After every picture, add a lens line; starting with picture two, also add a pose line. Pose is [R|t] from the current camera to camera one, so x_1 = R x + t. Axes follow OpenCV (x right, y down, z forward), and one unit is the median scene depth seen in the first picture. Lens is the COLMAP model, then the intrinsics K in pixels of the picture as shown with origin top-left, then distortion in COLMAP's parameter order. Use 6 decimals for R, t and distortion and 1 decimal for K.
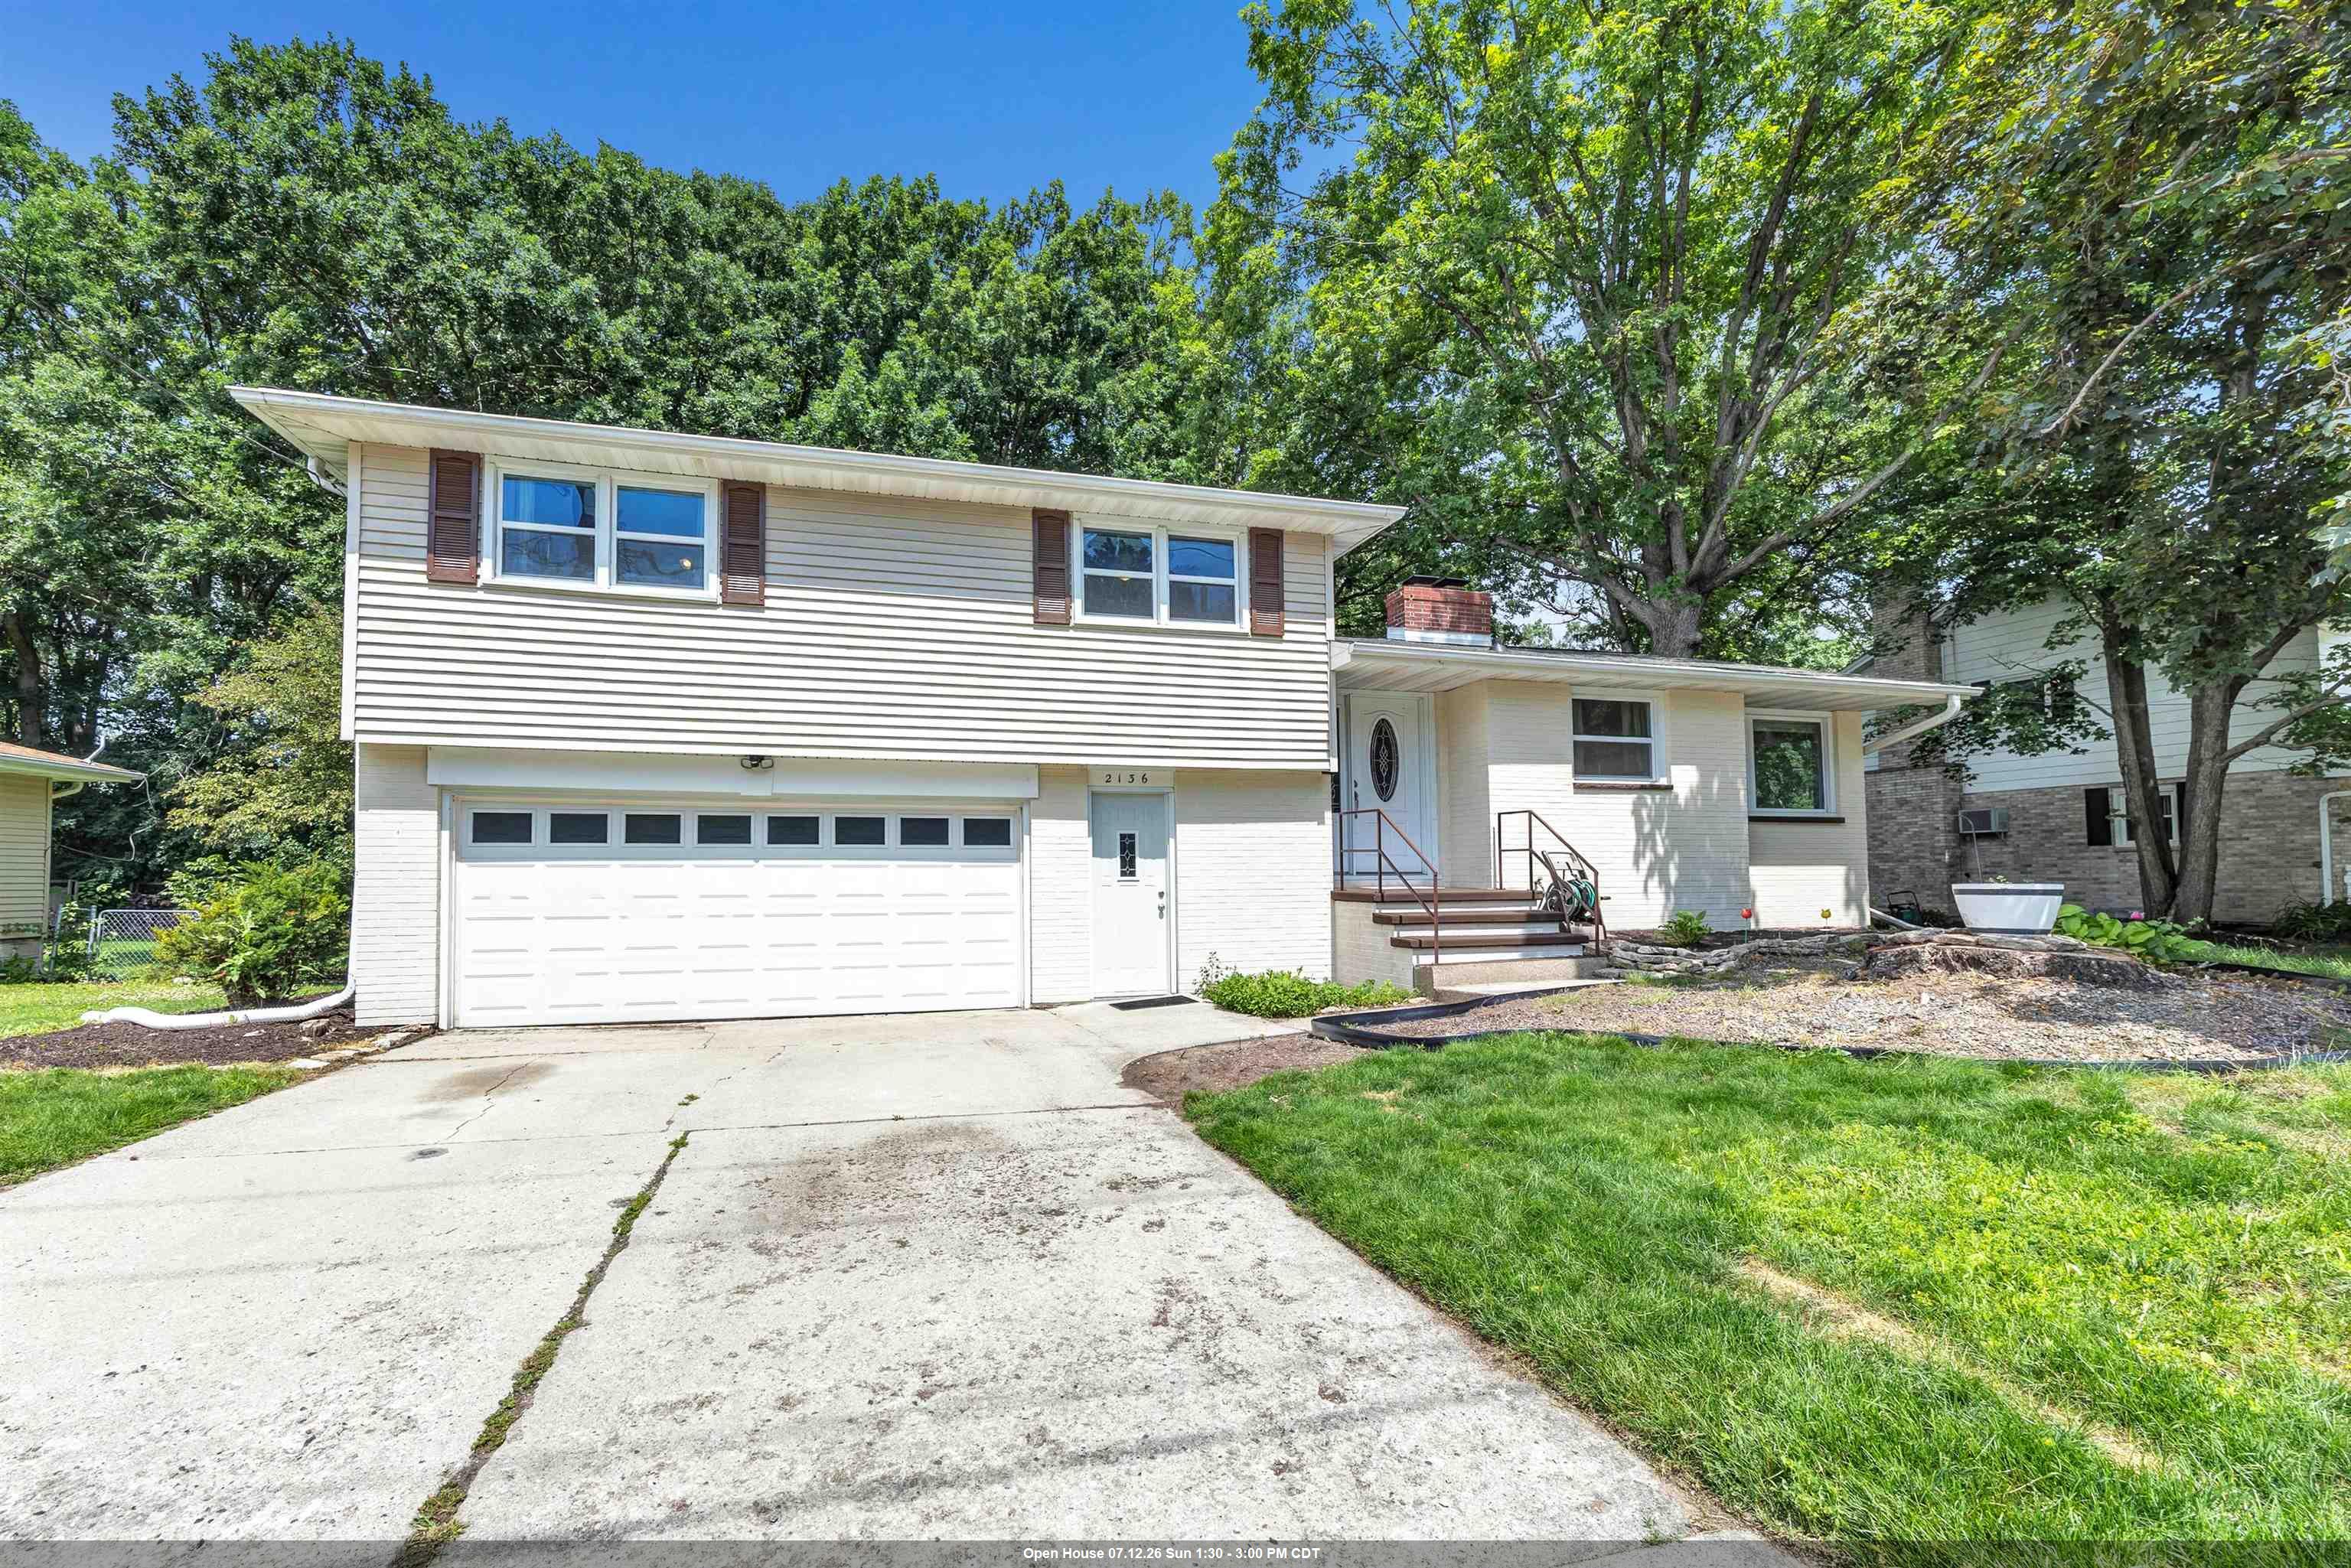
lens RADIAL K [[969.2, 0, 1175.5], [0, 969.2, 784.0], [0, 0, 1]] dist [0.000513, 0.000356]
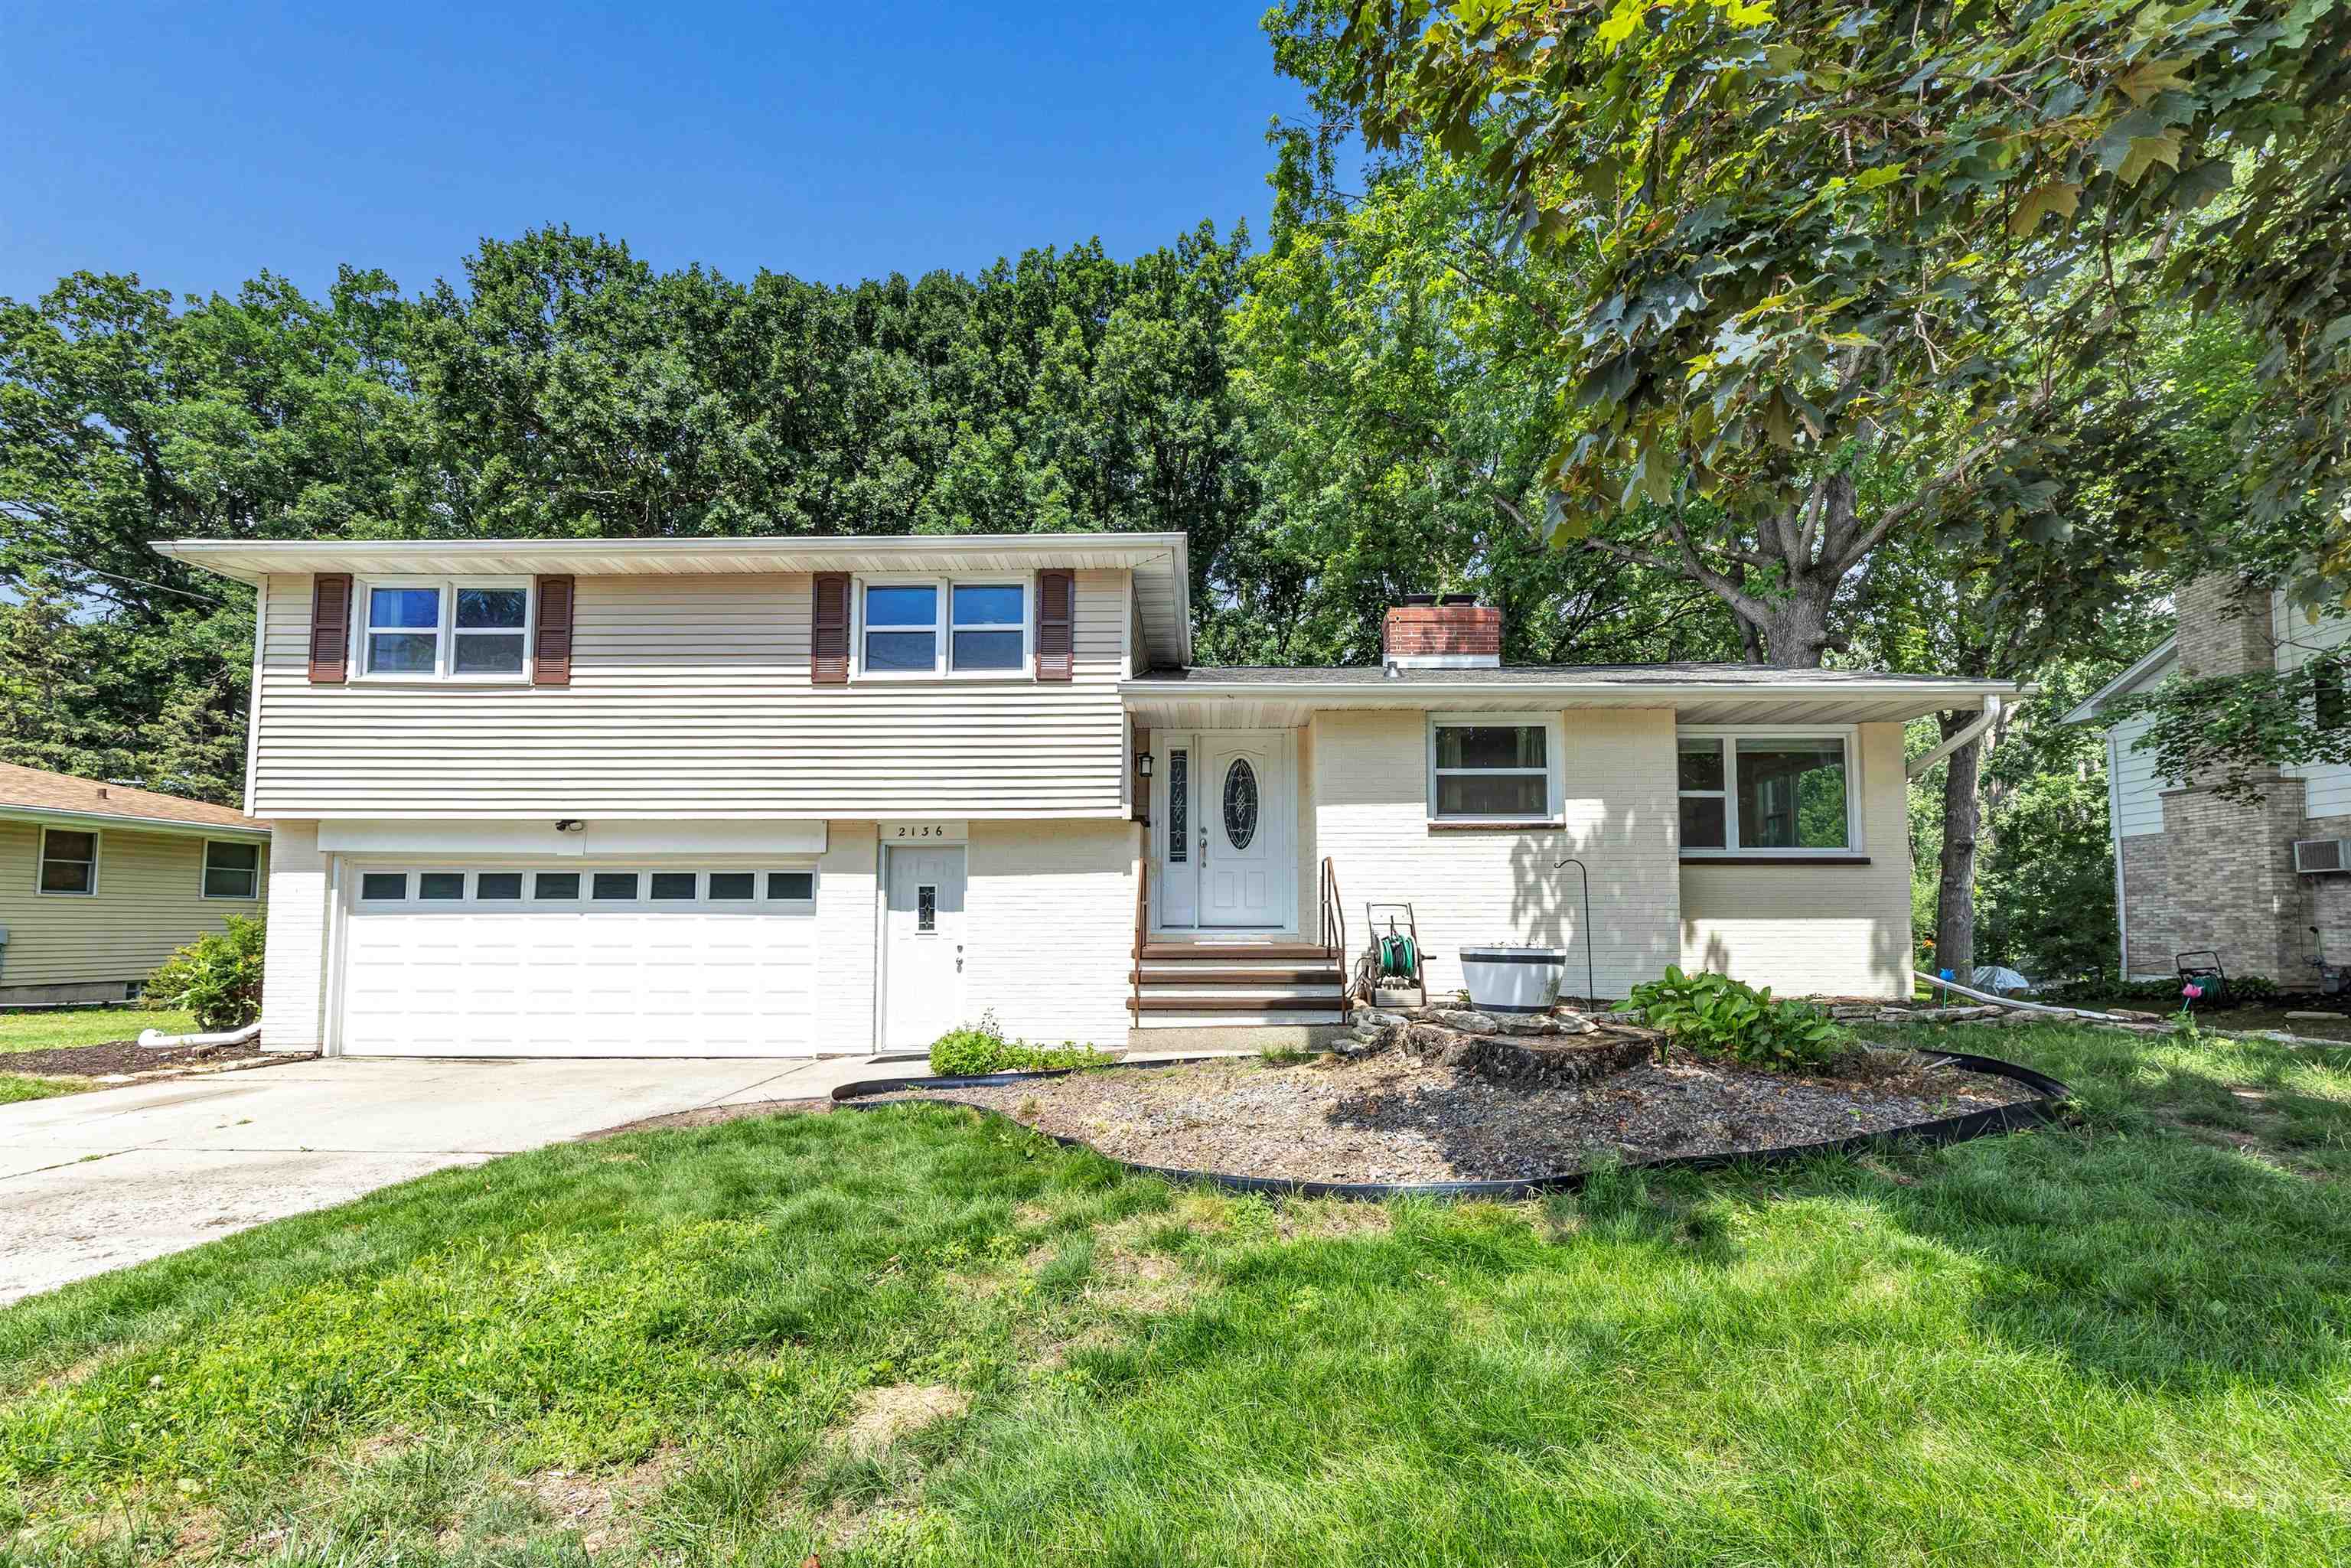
lens RADIAL K [[995.1, 0, 1165.7], [0, 995.1, 816.4], [0, 0, 1]] dist [0.002011, 0.000164]
pose [[0.960154, -0.025992, -0.278261, 0.479244], [0.022524, 0.999624, -0.015654, 0.000567], [0.278564, 0.008763, 0.960378, 0.084358]]
